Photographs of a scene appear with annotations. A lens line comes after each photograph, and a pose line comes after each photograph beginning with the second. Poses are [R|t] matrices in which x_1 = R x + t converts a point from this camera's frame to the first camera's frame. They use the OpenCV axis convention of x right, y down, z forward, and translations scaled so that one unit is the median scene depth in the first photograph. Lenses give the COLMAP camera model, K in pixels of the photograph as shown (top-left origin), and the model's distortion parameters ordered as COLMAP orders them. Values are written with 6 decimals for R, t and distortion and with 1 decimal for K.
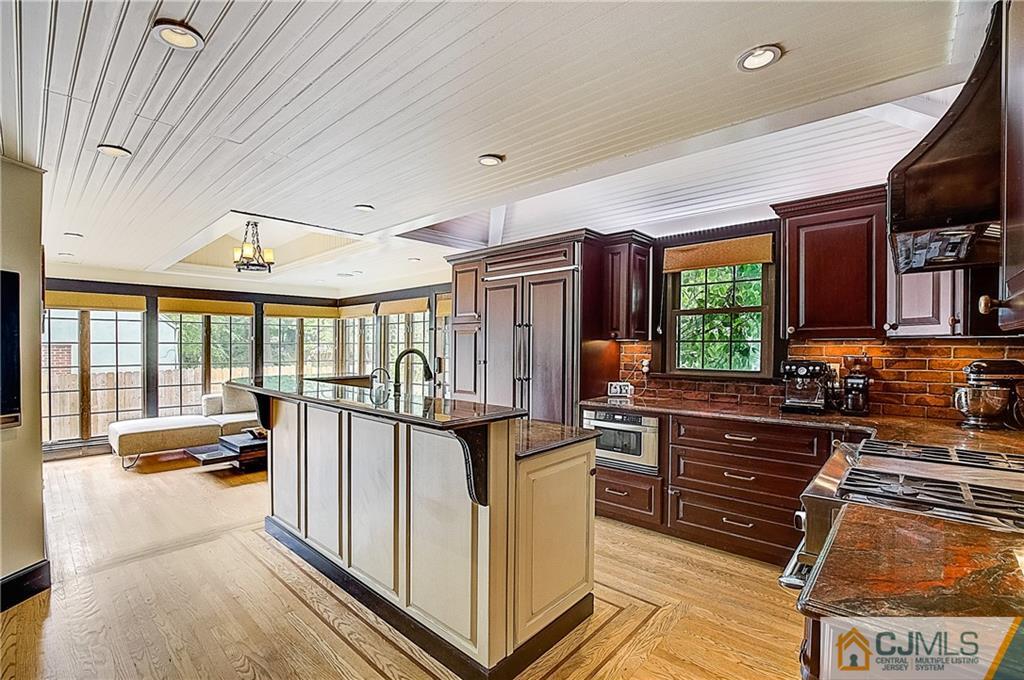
lens RADIAL K [[461.8, 0, 501.2], [0, 461.8, 350.7], [0, 0, 1]] dist [-0.034482, 0.005299]
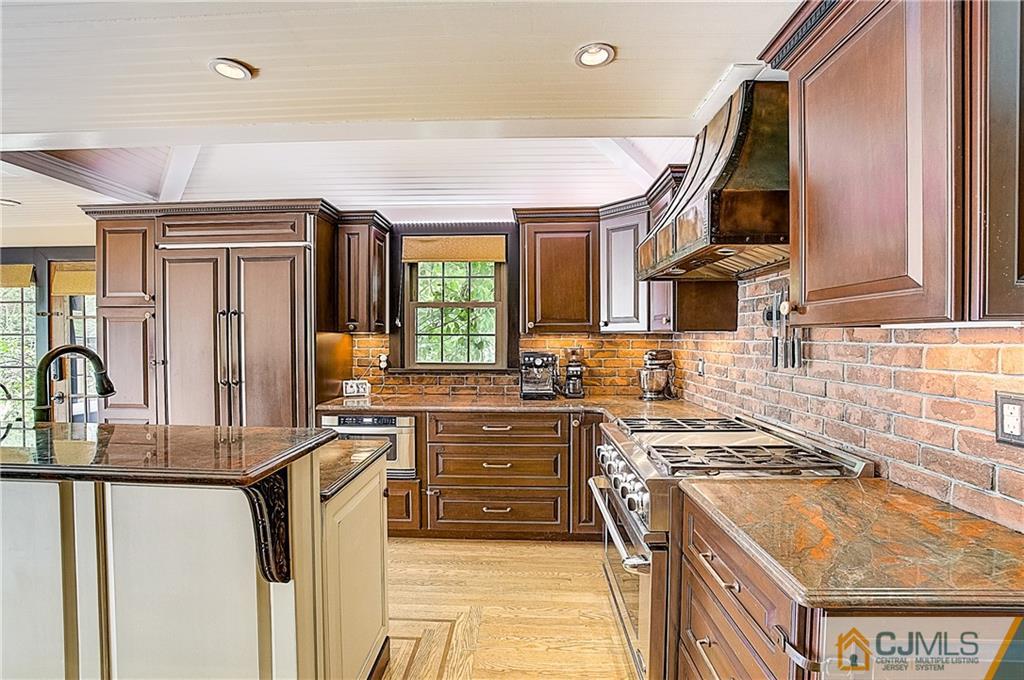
lens RADIAL K [[461.8, 0, 505.2], [0, 461.8, 351.6], [0, 0, 1]] dist [-0.034482, 0.005299]
pose [[0.761377, -0.017959, 0.648061, -0.110996], [0.006696, 0.999781, 0.019839, -0.002856], [-0.648275, -0.010765, 0.761330, 0.153226]]
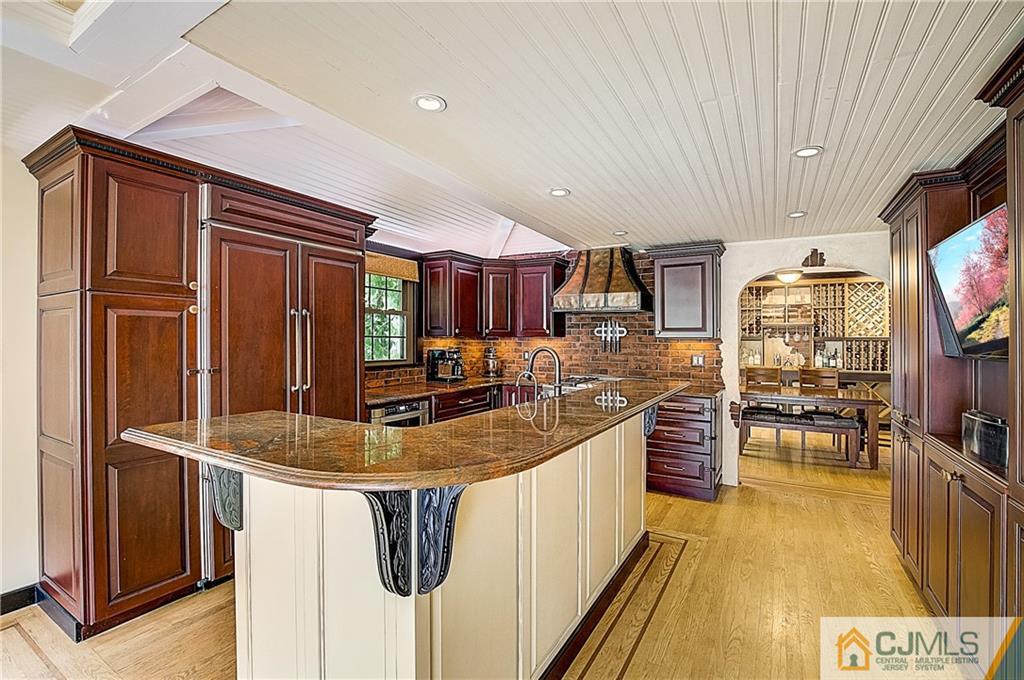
lens RADIAL K [[461.8, 0, 513.9], [0, 461.8, 343.8], [0, 0, 1]] dist [-0.034482, 0.005299]
pose [[-0.222996, -0.008539, 0.974782, -0.812418], [0.006389, 0.999927, 0.010221, -0.012563], [-0.974798, 0.008507, -0.222925, 0.953745]]
